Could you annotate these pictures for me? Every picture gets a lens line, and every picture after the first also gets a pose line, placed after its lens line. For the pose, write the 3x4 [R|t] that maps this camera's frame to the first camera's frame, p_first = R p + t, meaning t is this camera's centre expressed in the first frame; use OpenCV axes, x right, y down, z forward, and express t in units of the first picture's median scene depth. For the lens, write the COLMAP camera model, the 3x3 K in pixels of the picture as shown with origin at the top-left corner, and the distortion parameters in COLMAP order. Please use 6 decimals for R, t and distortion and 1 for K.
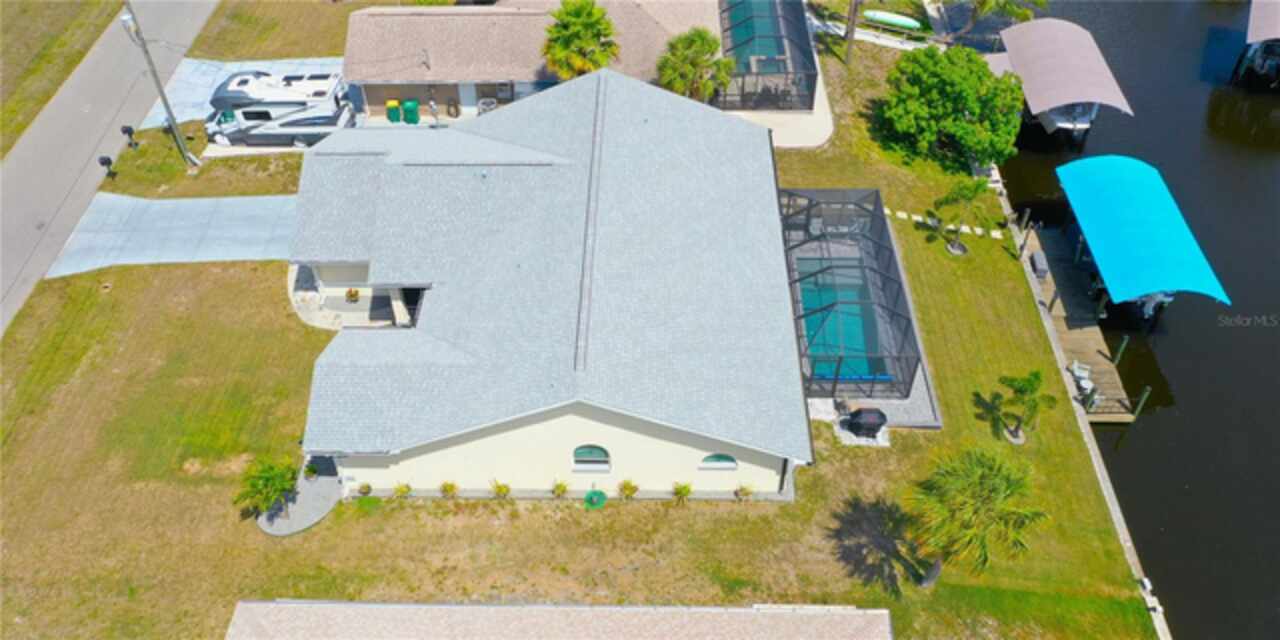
lens RADIAL K [[1052.8, 0, 641.7], [0, 1052.8, 324.7], [0, 0, 1]] dist [0.001798, -0.010176]
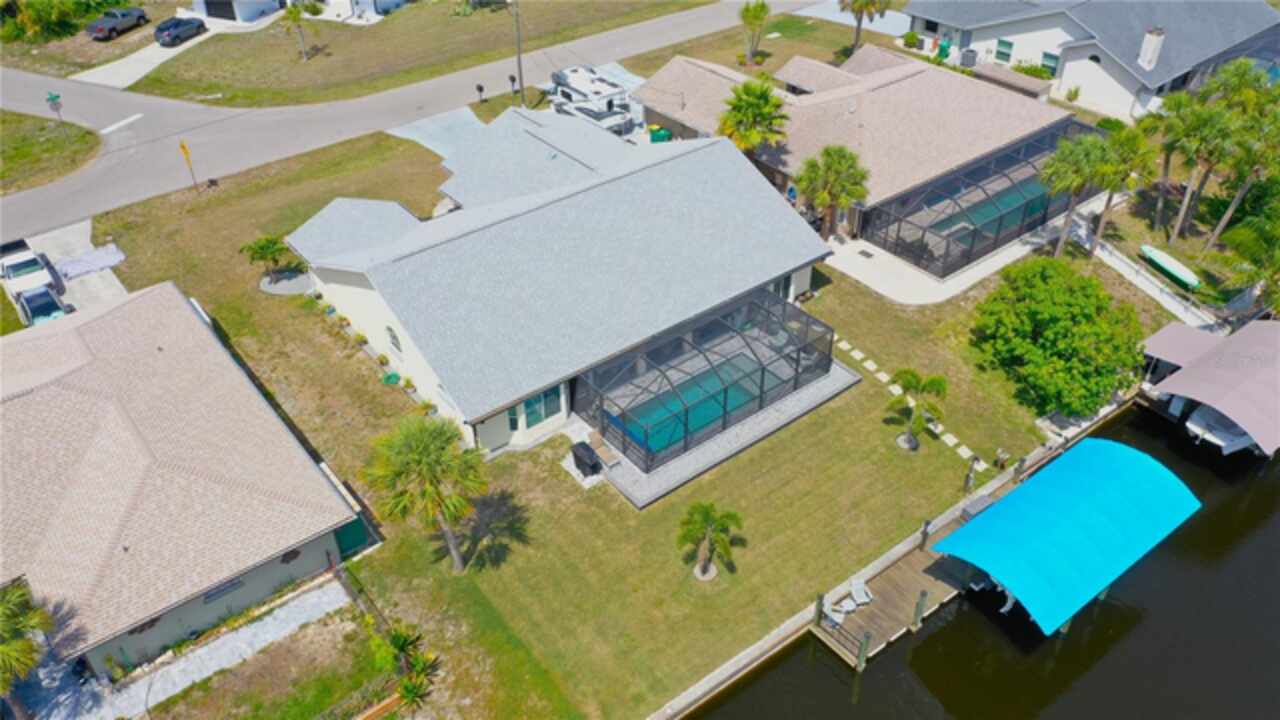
lens RADIAL K [[1037.9, 0, 641.8], [0, 1037.9, 354.4], [0, 0, 1]] dist [0.002954, -0.008519]
pose [[0.631983, 0.460172, -0.623571, 0.647657], [-0.530620, 0.843377, 0.084602, -0.087127], [0.564836, 0.277412, 0.777176, 0.144364]]
